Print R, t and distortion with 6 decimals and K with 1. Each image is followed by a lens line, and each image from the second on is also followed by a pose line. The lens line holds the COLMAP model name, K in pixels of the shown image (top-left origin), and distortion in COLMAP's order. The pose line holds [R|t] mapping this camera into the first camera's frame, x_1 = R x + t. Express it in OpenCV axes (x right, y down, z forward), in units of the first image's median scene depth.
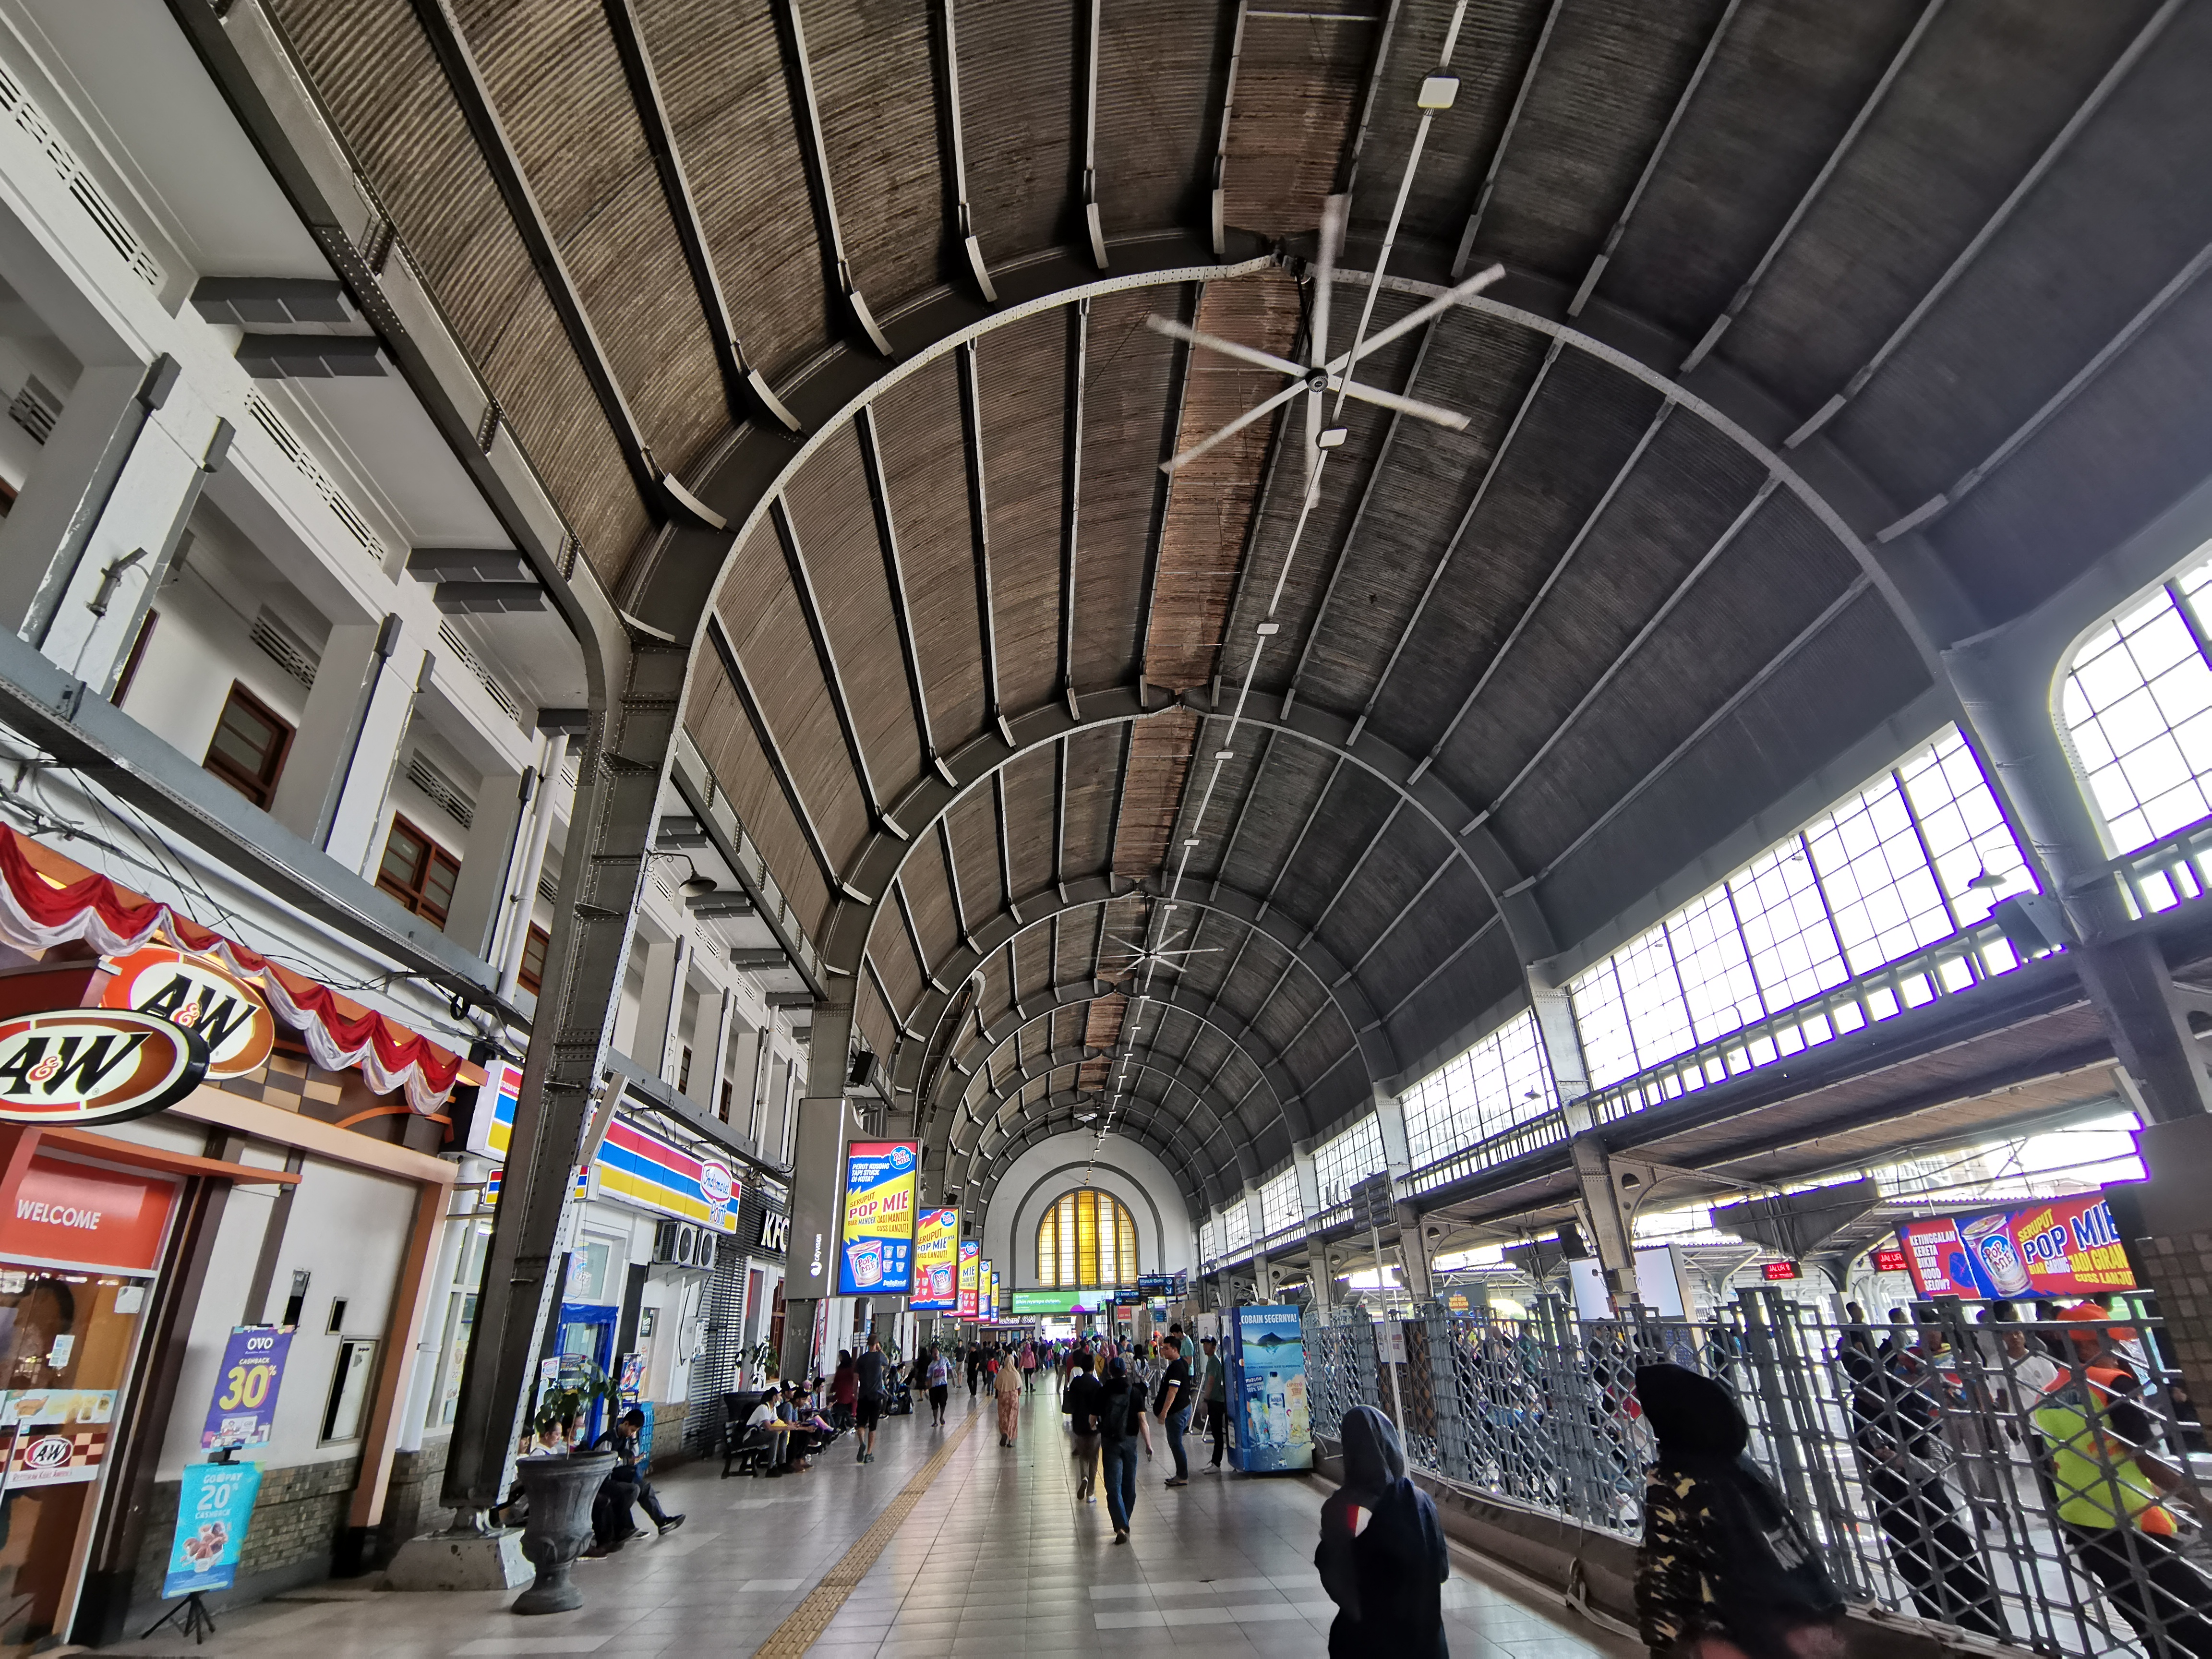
lens RADIAL K [[1090.1, 0, 1106.9], [0, 1090.1, 809.1], [0, 0, 1]] dist [0.006018, -0.011107]
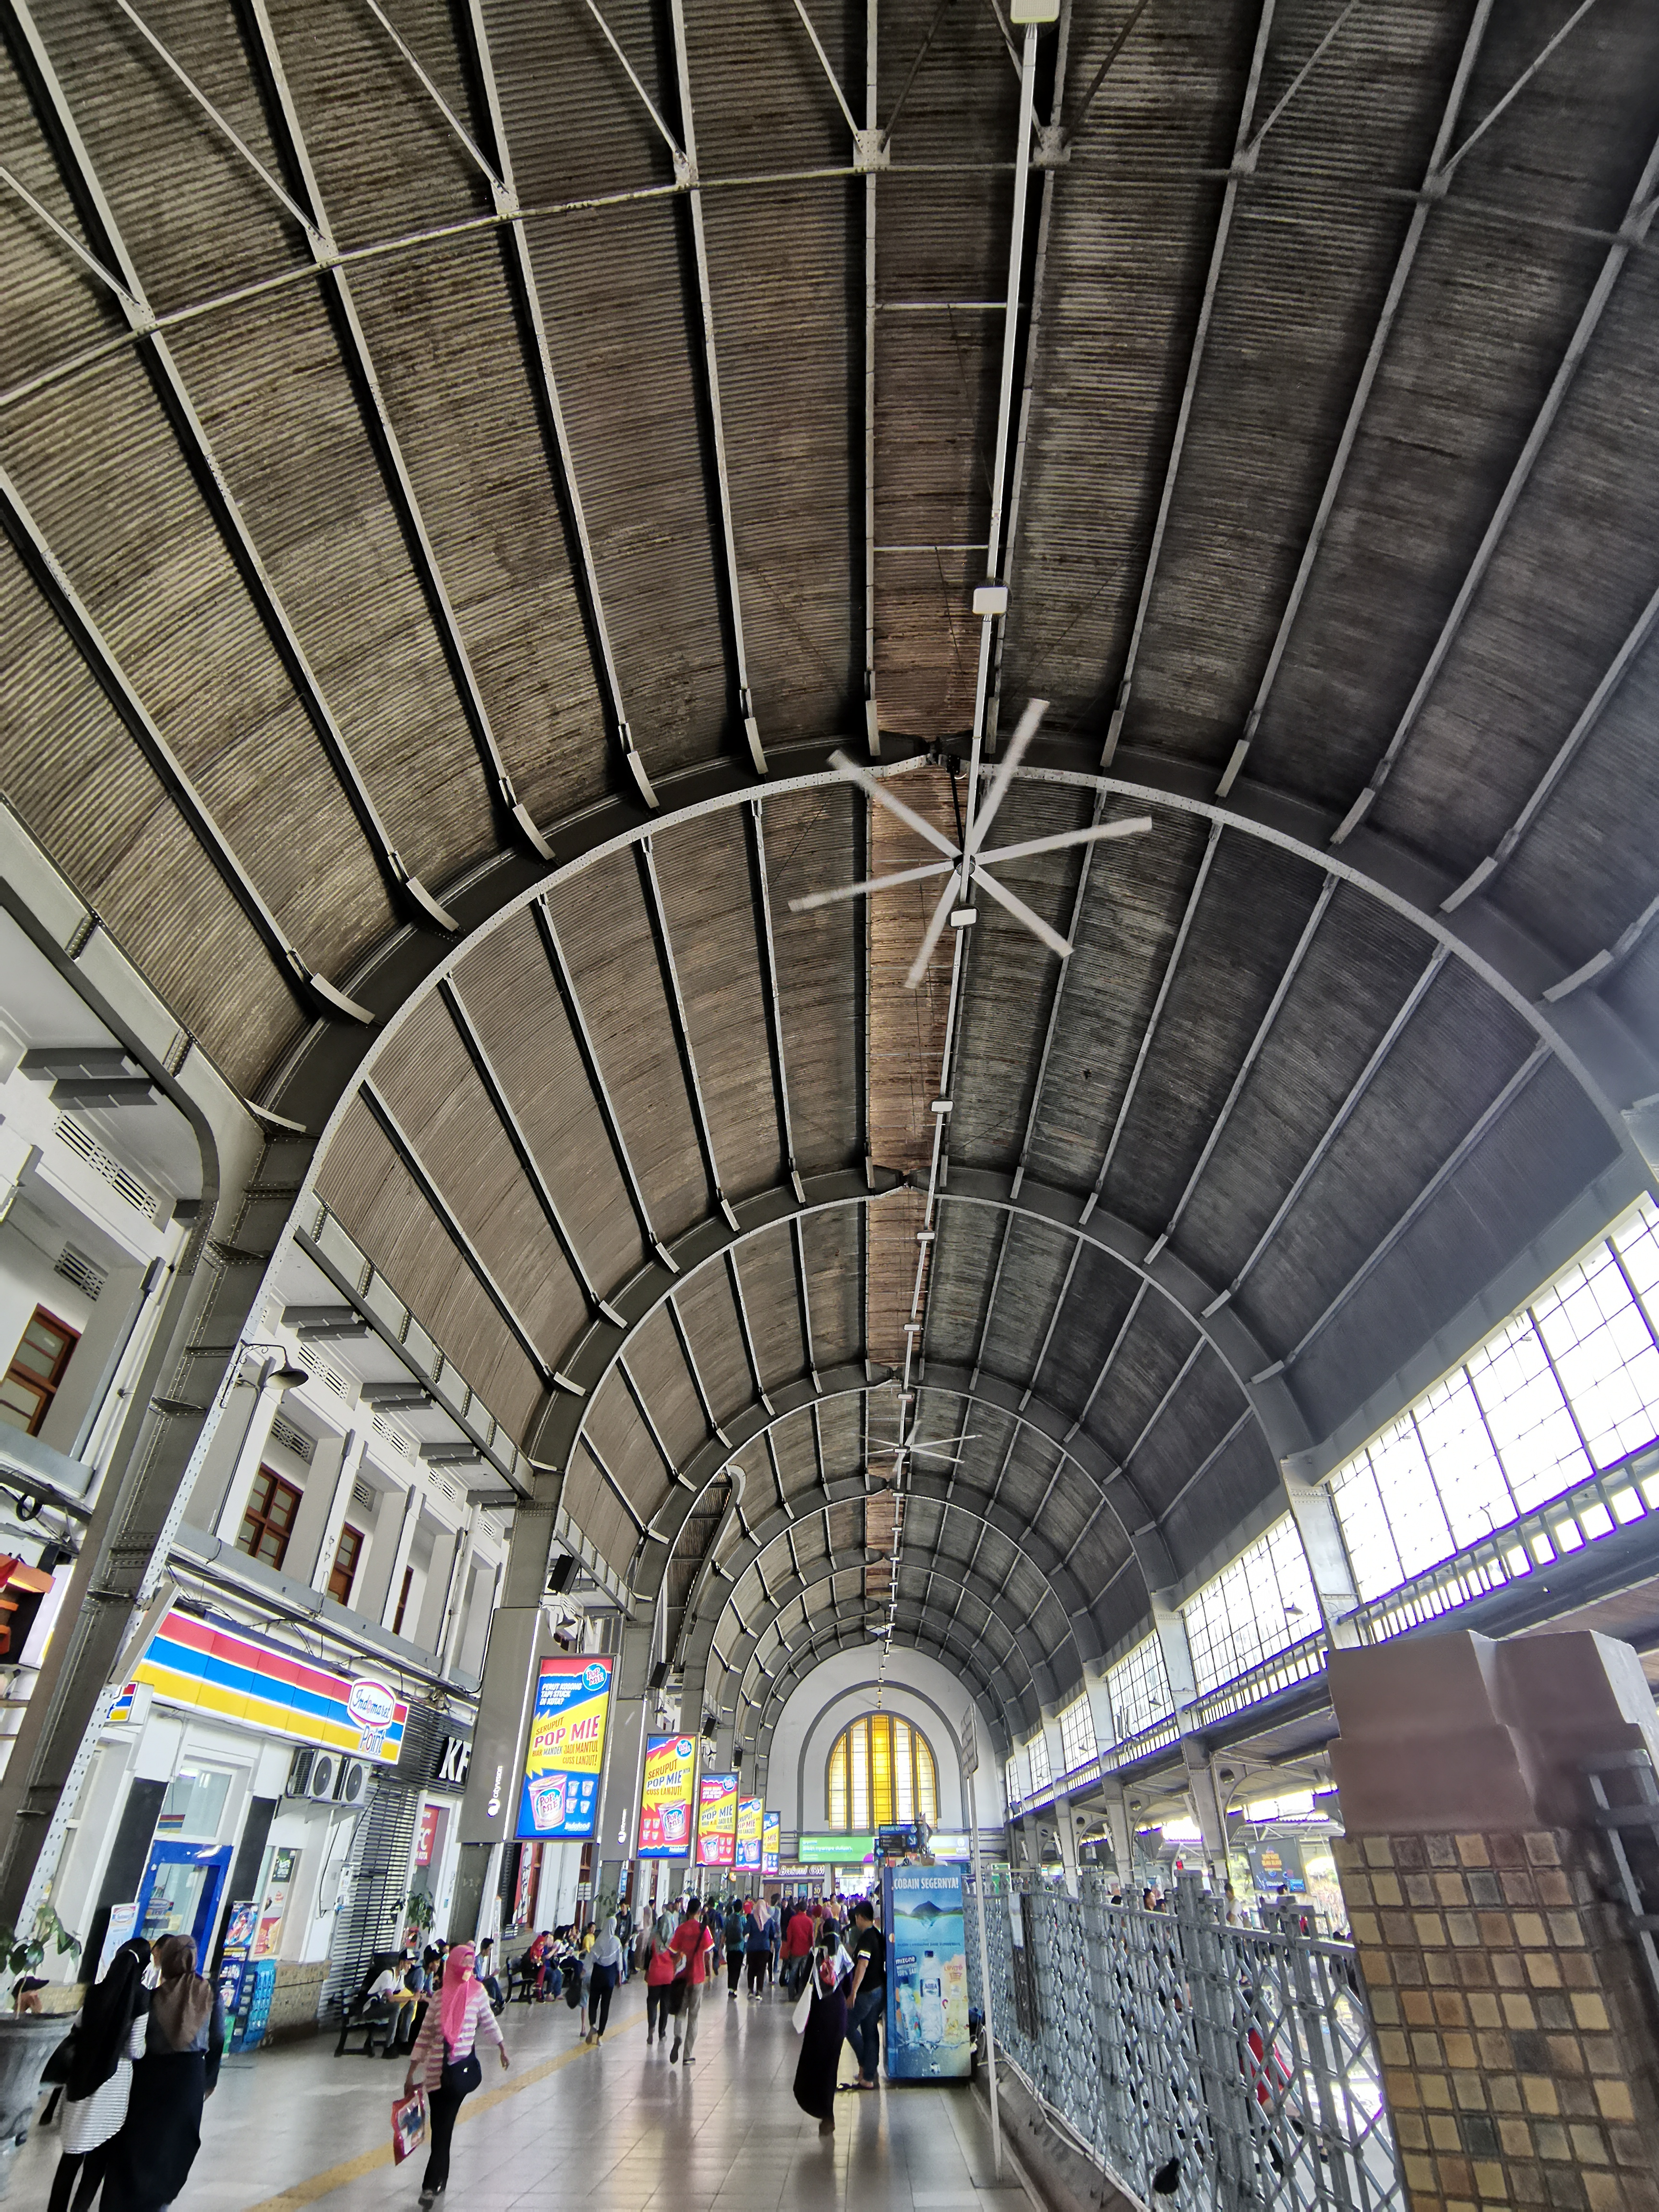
lens RADIAL K [[1086.3, 0, 850.8], [0, 1086.3, 1097.3], [0, 0, 1]] dist [0.005167, -0.010554]
pose [[0.997034, -0.025053, -0.072773, 0.150175], [0.011701, 0.983889, -0.178397, 0.001812], [0.076070, 0.177017, 0.981264, 0.027179]]
